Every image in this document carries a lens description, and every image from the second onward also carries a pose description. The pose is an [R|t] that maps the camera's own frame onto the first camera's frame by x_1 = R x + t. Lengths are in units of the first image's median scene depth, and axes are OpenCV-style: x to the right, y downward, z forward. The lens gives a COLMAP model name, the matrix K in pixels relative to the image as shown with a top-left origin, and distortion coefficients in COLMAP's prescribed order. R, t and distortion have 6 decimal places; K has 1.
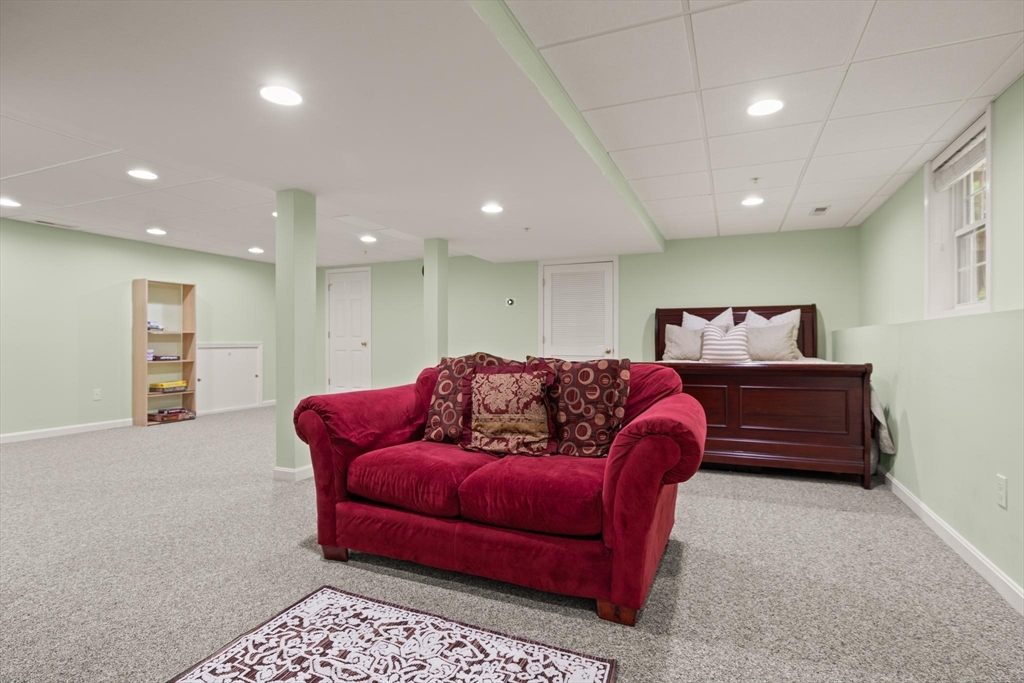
lens RADIAL K [[516.9, 0, 517.2], [0, 516.9, 340.4], [0, 0, 1]] dist [-0.006361, -0.000606]
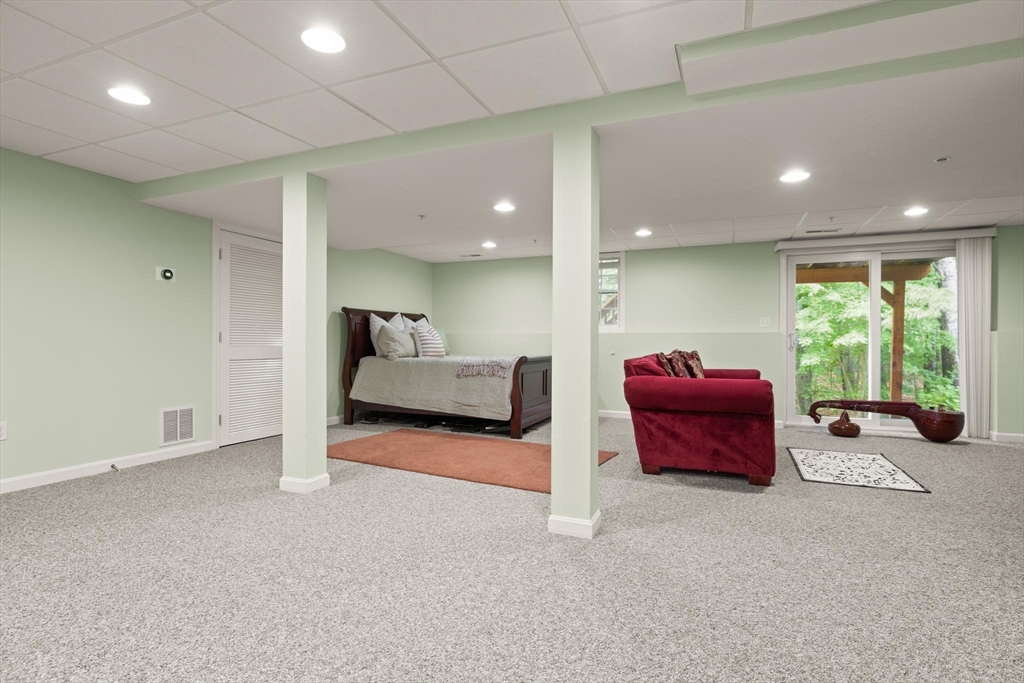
lens RADIAL K [[516.9, 0, 518.9], [0, 516.9, 342.7], [0, 0, 1]] dist [-0.006361, -0.000606]
pose [[-0.037753, -0.002995, 0.999283, -1.508946], [-0.008438, 0.999961, 0.002678, 0.002717], [-0.999251, -0.008331, -0.037777, 1.458298]]
